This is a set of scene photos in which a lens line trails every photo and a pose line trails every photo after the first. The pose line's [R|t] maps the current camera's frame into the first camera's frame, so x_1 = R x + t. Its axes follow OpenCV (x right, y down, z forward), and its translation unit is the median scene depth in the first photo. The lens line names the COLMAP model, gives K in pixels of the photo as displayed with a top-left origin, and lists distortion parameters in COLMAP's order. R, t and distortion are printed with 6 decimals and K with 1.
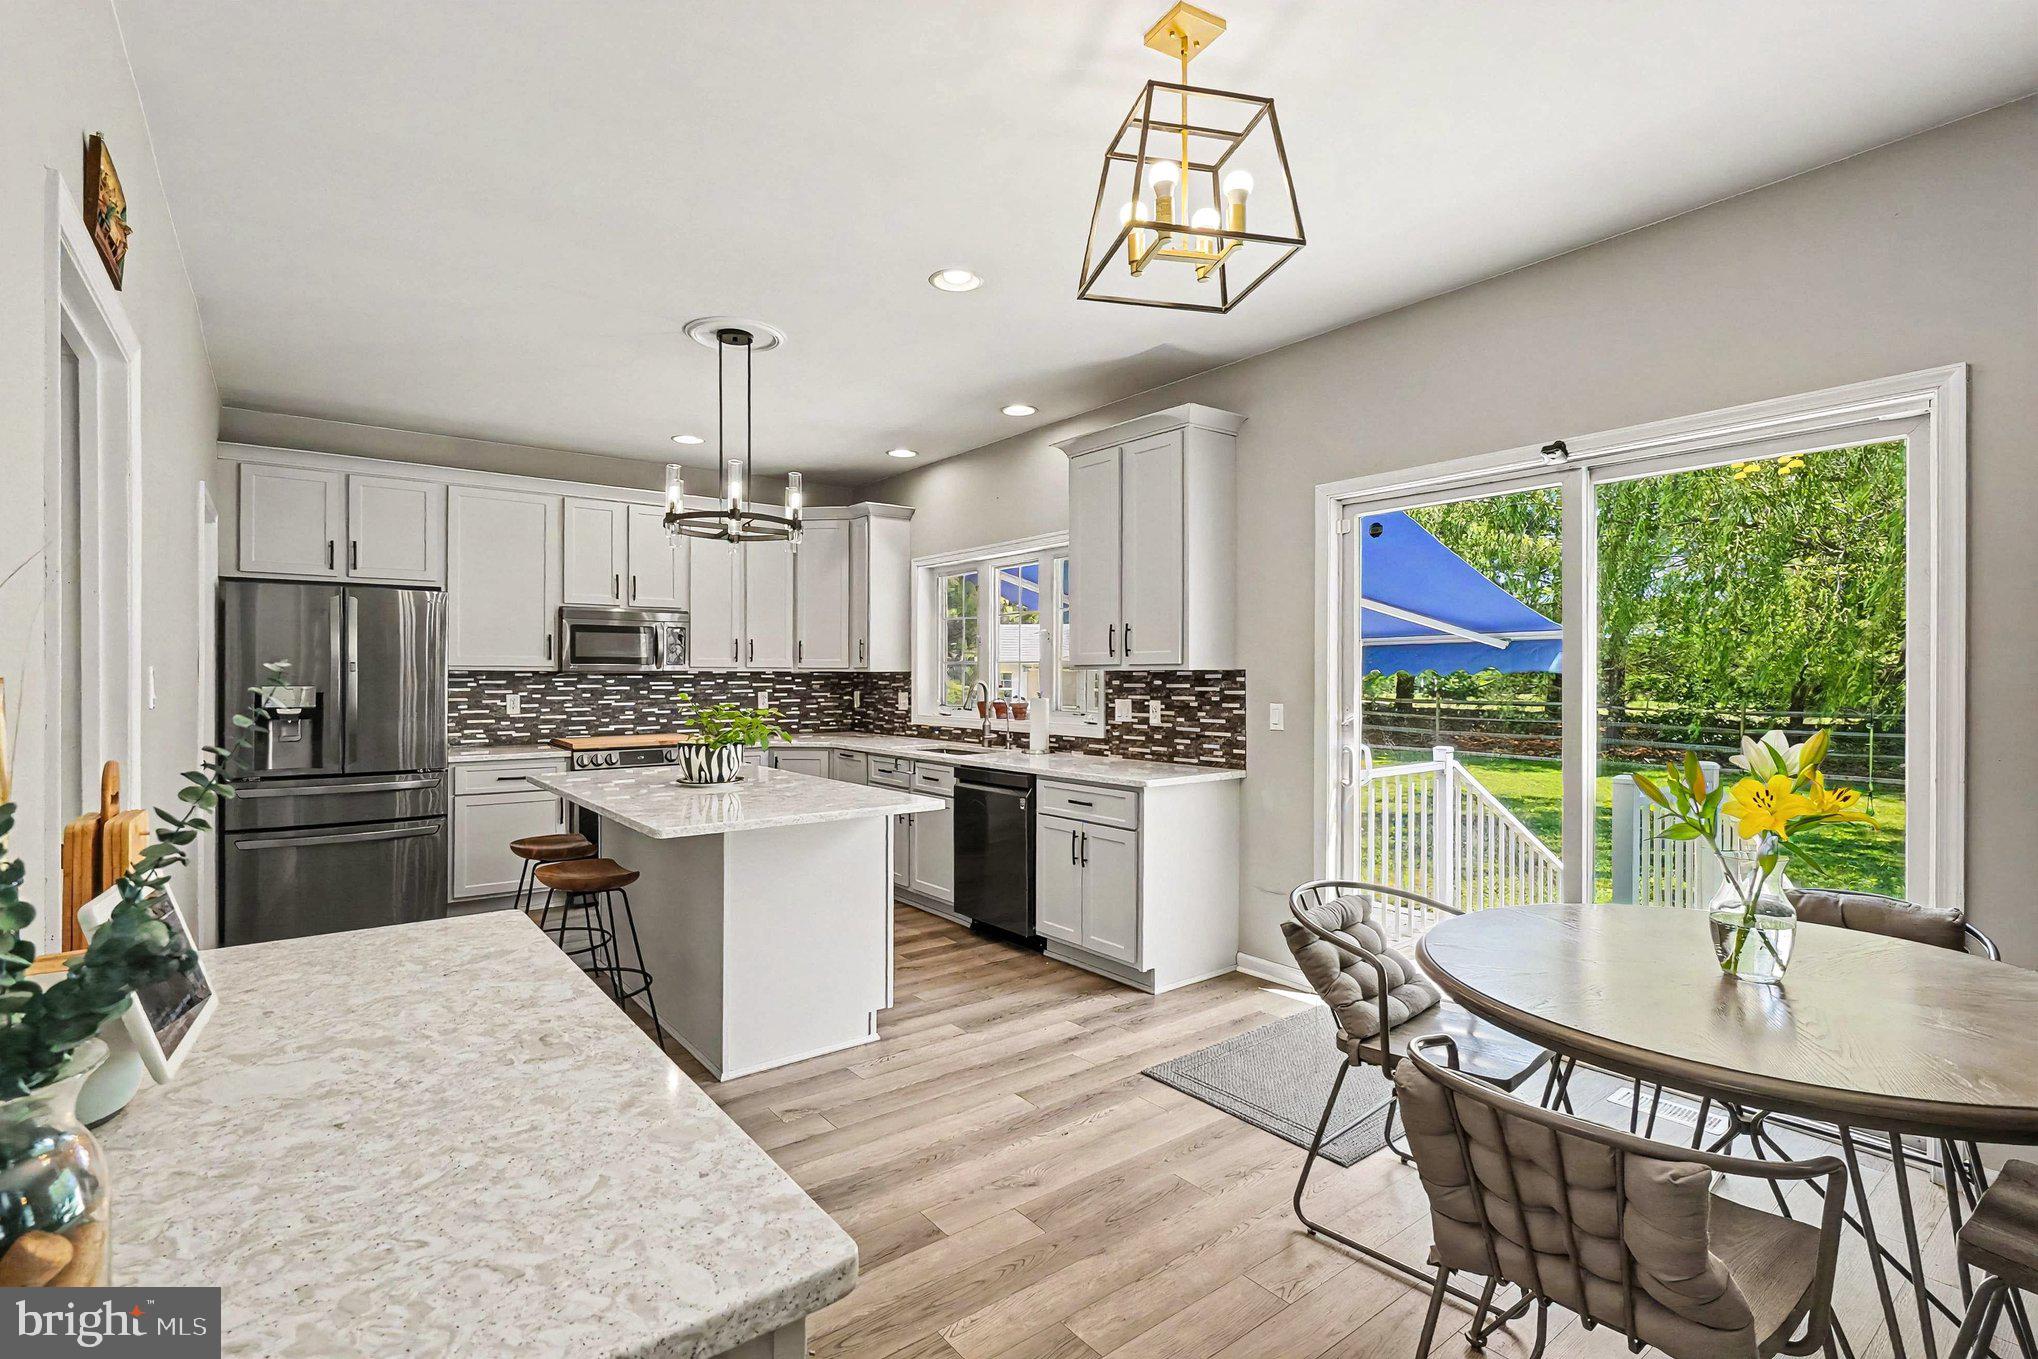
lens RADIAL K [[886.9, 0, 997.0], [0, 886.9, 679.4], [0, 0, 1]] dist [-0.003656, 0.000563]
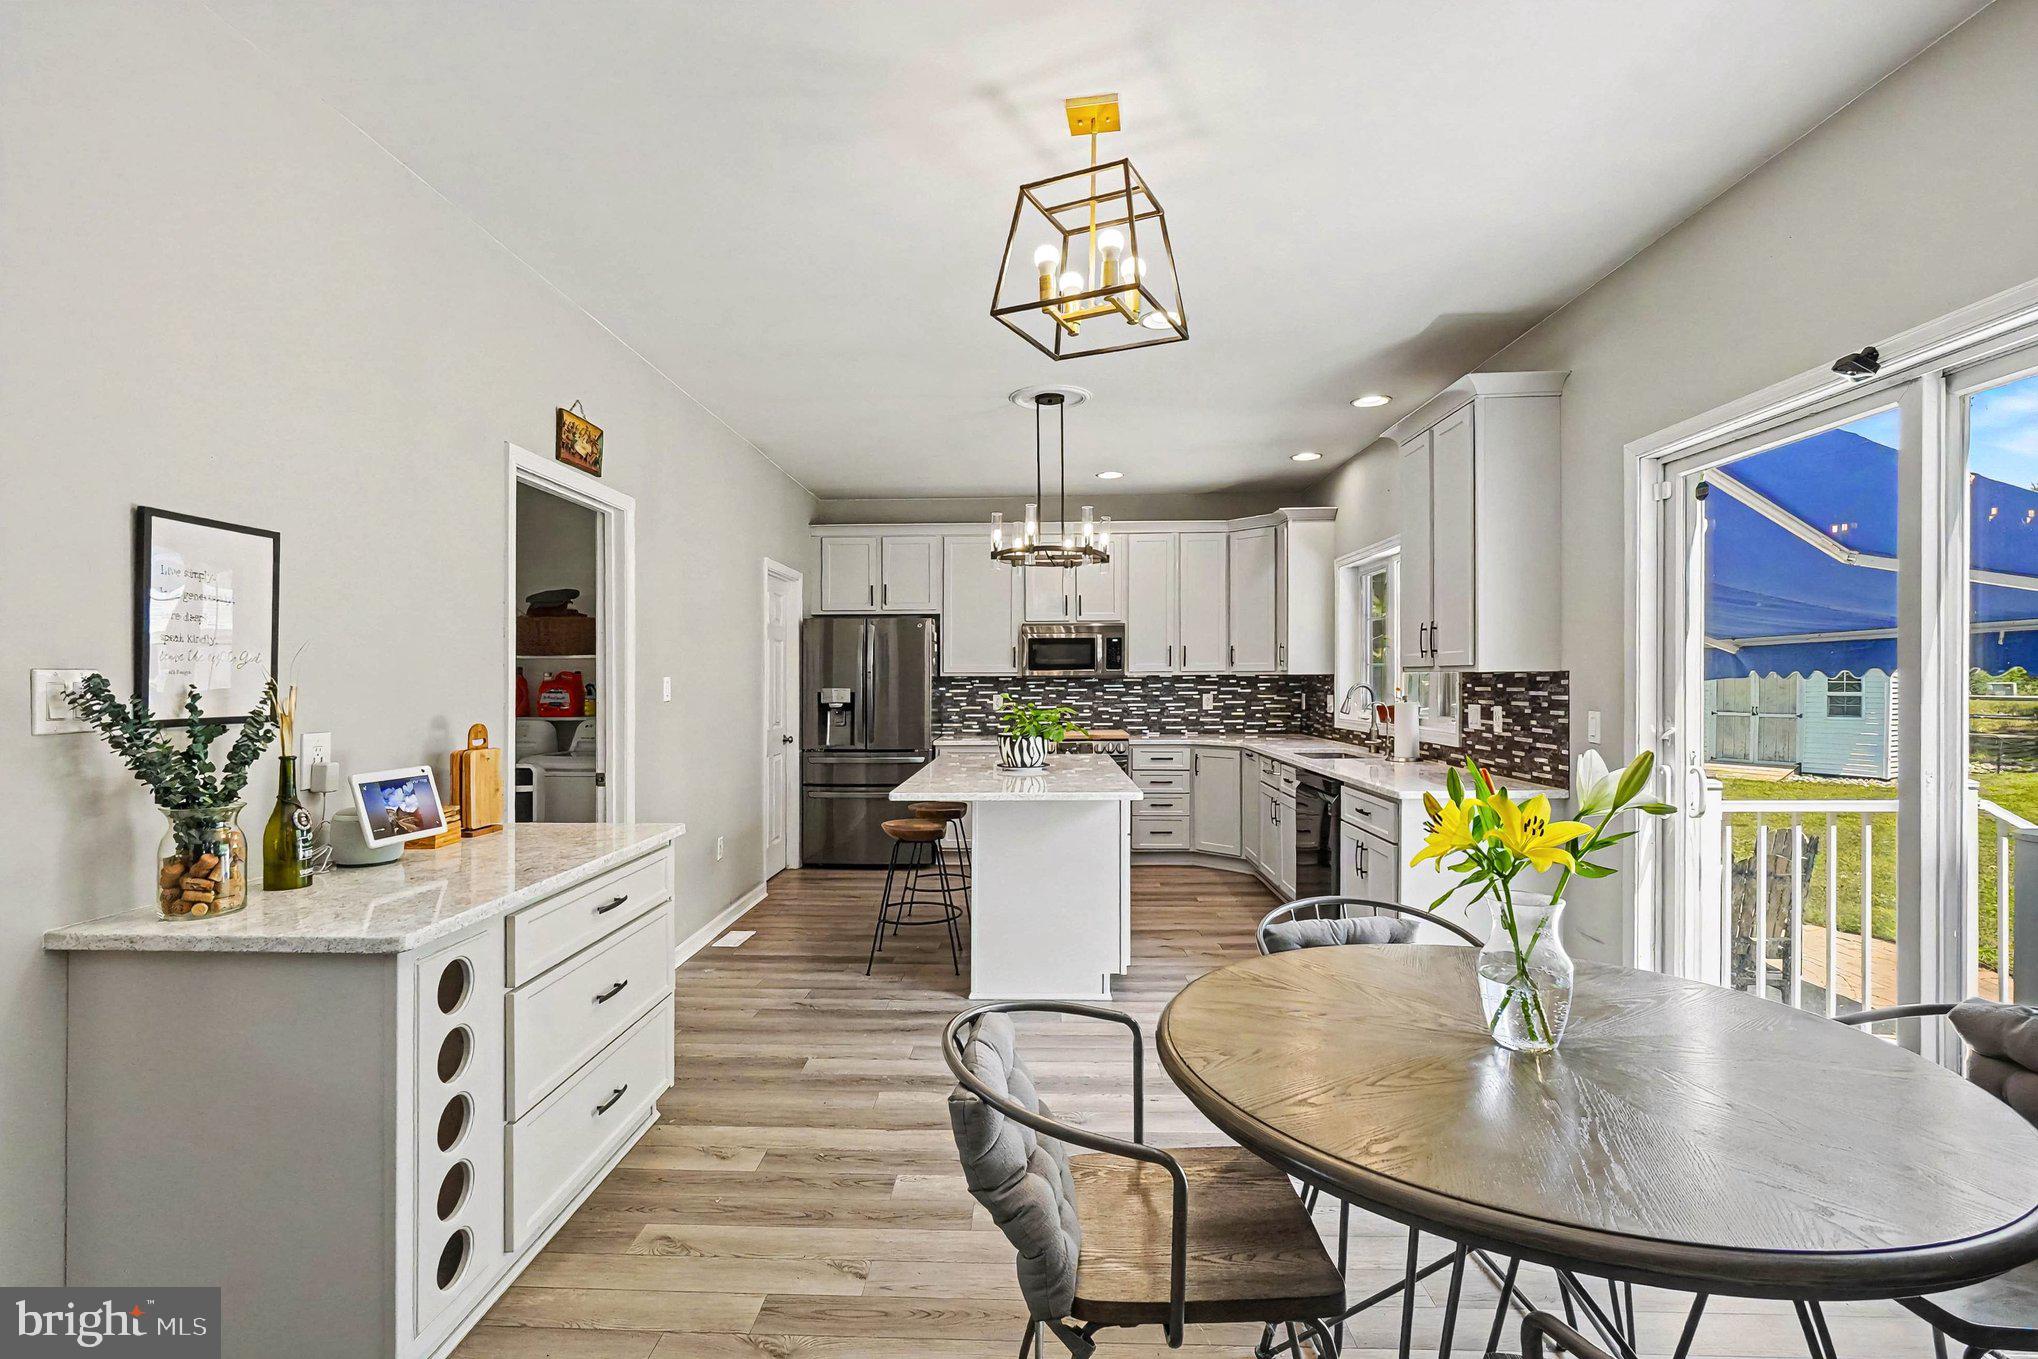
lens RADIAL K [[873.7, 0, 1019.0], [0, 873.7, 679.5], [0, 0, 1]] dist [-0.001310, 0.000027]
pose [[0.803575, -0.004195, -0.595189, 0.290662], [0.003067, 0.999991, -0.002907, -0.001515], [0.595195, 0.000510, 0.803581, 0.016321]]
